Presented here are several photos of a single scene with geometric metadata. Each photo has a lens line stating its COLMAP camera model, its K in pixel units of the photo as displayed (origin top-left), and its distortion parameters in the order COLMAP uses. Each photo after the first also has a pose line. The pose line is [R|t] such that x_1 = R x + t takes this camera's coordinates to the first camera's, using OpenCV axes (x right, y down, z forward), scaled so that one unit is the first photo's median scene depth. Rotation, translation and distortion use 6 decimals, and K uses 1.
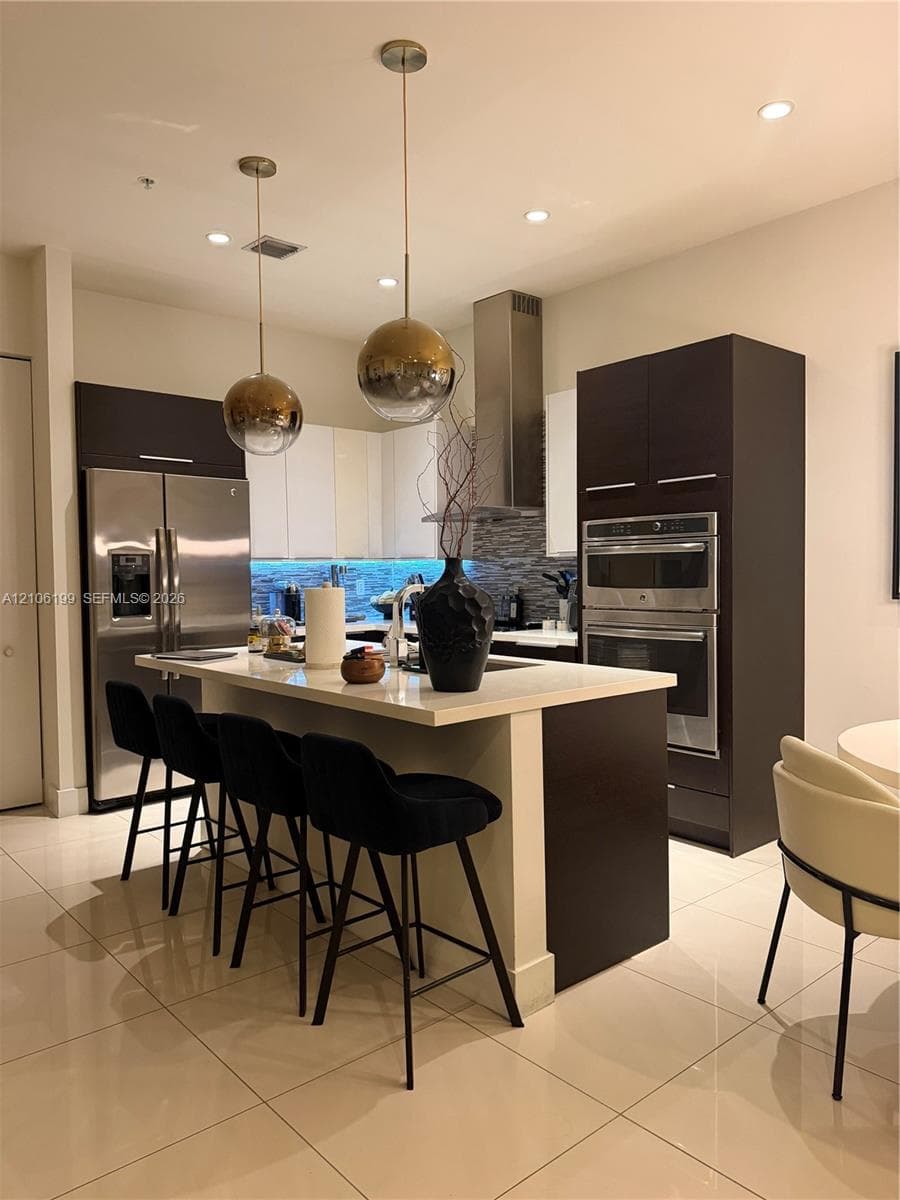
lens RADIAL K [[850.7, 0, 450.0], [0, 850.7, 600.0], [0, 0, 1]] dist [0.151529, -0.289175]
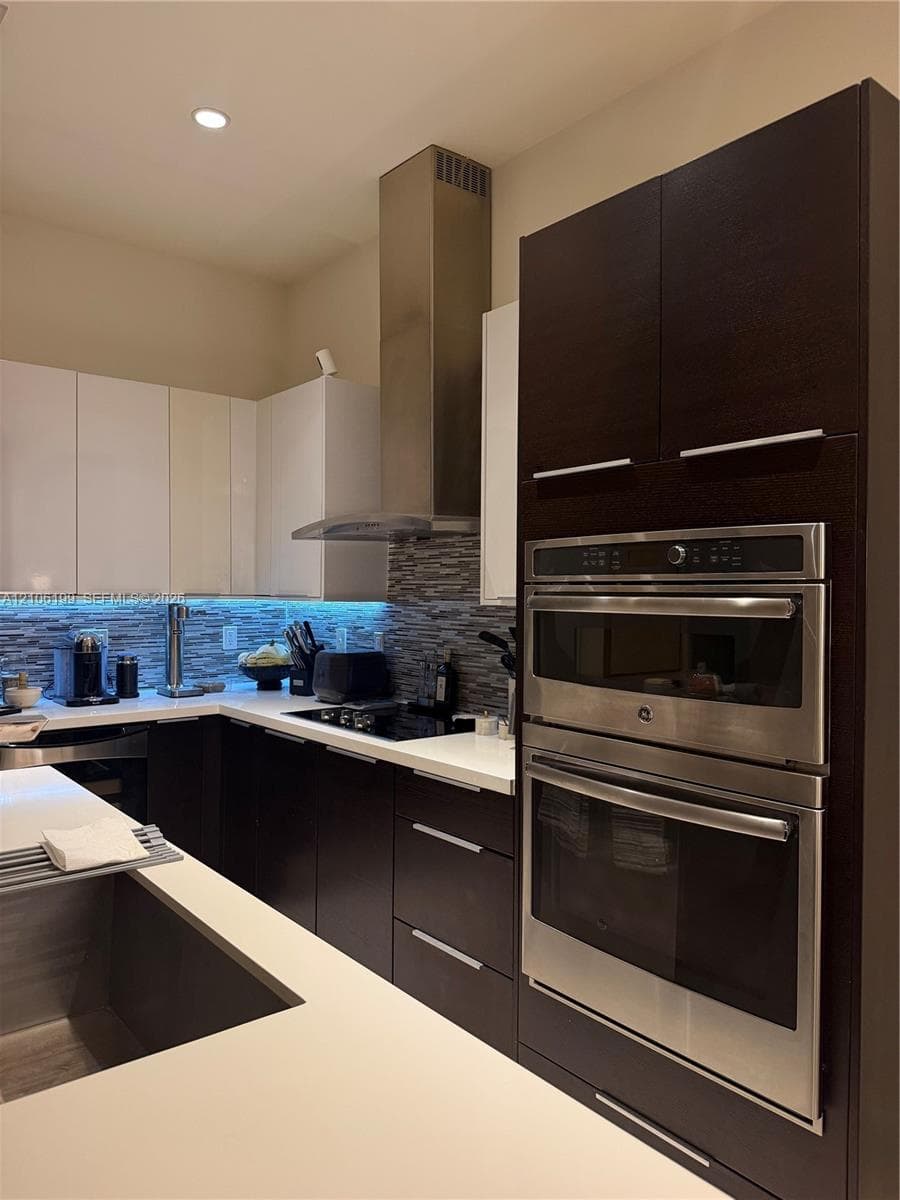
lens RADIAL K [[844.2, 0, 453.8], [0, 844.2, 603.7], [0, 0, 1]] dist [0.026748, -0.001927]
pose [[0.999309, 0.020774, -0.030815, 0.107306], [-0.021457, 0.999527, -0.022010, -0.037184], [0.030343, 0.022656, 0.999283, 0.430790]]
